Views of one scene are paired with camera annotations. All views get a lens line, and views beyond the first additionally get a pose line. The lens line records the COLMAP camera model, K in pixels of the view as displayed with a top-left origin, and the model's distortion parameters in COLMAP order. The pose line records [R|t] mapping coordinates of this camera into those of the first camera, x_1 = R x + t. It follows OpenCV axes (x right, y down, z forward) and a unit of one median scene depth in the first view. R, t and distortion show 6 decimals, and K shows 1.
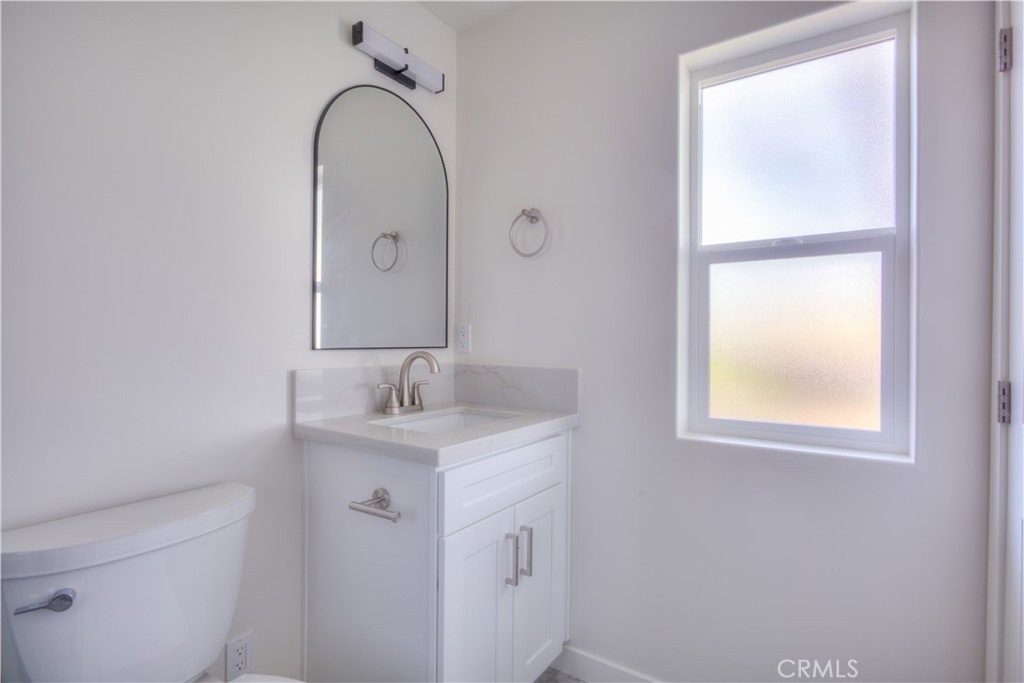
lens RADIAL K [[499.4, 0, 511.1], [0, 499.4, 339.0], [0, 0, 1]] dist [-0.024806, 0.009571]
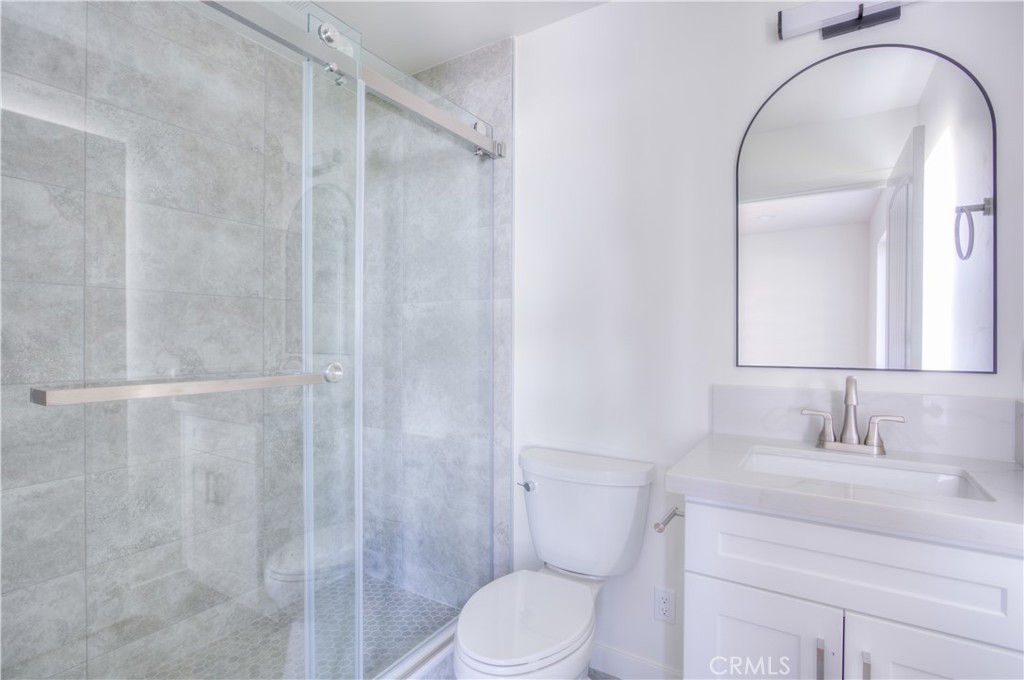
lens RADIAL K [[499.4, 0, 511.1], [0, 499.4, 337.5], [0, 0, 1]] dist [-0.024806, 0.009571]
pose [[0.017989, -0.003009, -0.999834, 0.557266], [0.002228, 0.999993, -0.002969, -0.032361], [0.999836, -0.002174, 0.017995, 0.445523]]
